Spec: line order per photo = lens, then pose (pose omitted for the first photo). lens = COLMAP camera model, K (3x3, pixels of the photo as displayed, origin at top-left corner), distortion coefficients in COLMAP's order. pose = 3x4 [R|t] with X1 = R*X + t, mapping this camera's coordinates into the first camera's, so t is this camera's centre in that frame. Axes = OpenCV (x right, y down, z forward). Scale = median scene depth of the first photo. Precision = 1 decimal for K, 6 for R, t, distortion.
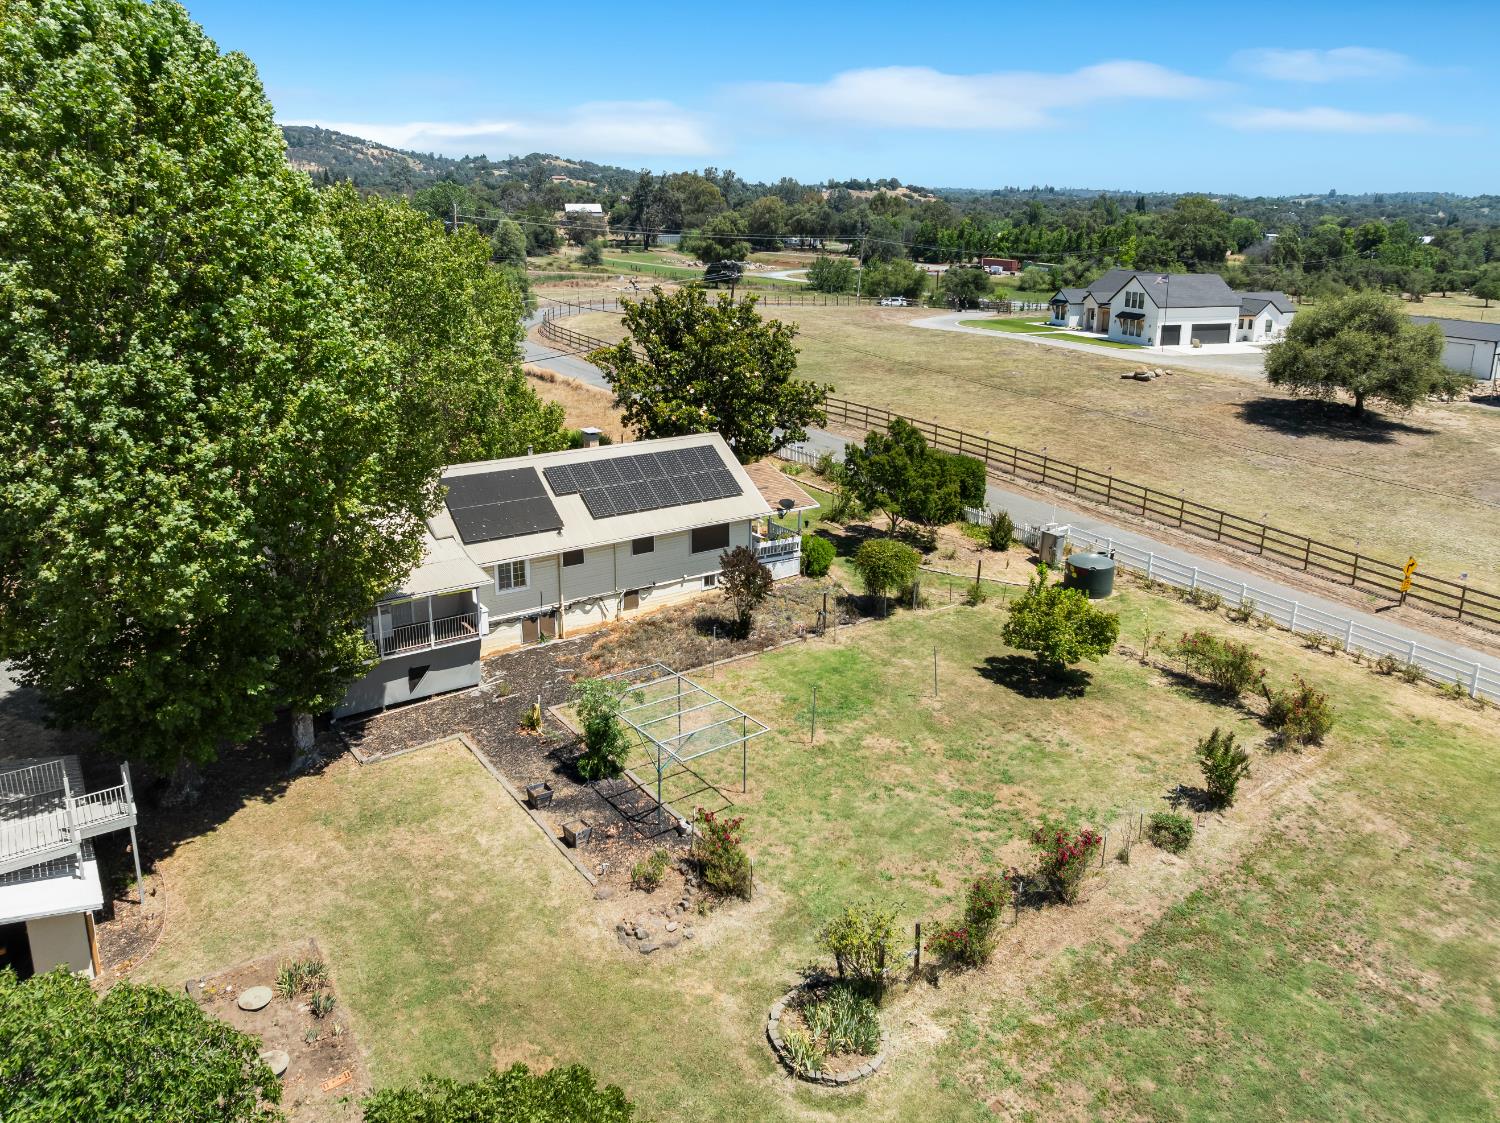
lens RADIAL K [[1076.0, 0, 736.7], [0, 1076.0, 502.2], [0, 0, 1]] dist [-0.049284, 0.018410]
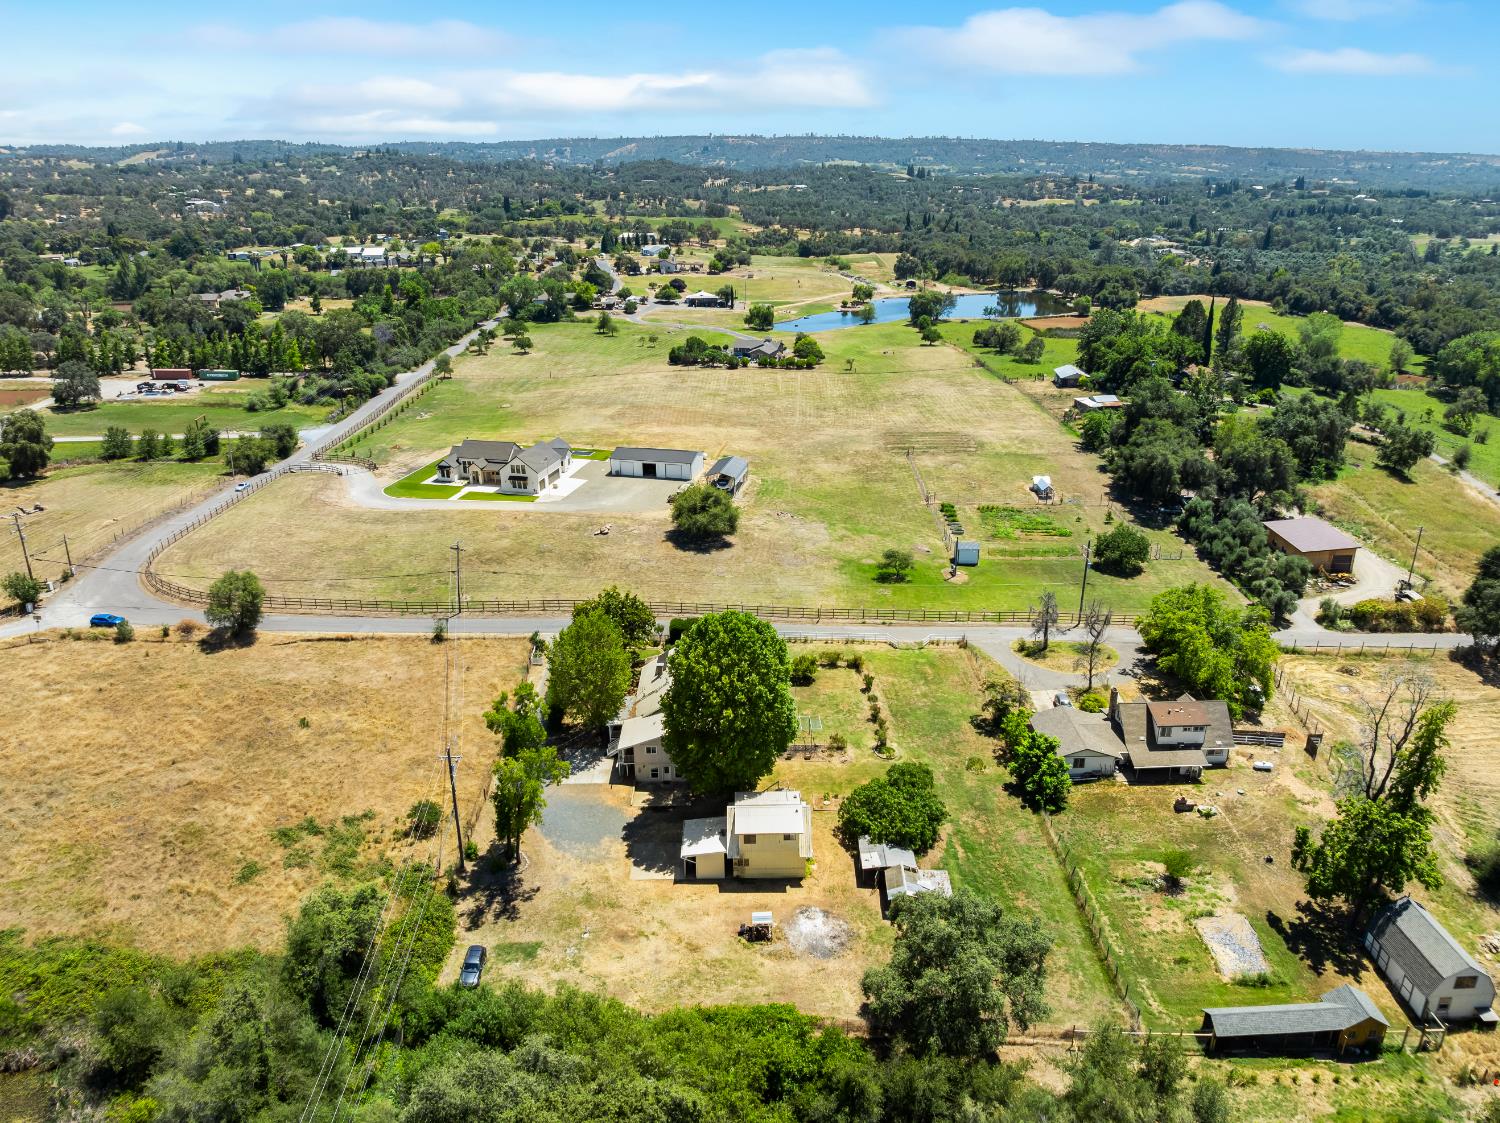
lens RADIAL K [[1076.0, 0, 734.5], [0, 1076.0, 551.9], [0, 0, 1]] dist [-0.049284, 0.018410]
pose [[0.559830, -0.306453, 0.769855, -2.350117], [0.226513, 0.950306, 0.213566, -1.010230], [-0.797046, 0.054821, 0.601426, -0.958655]]
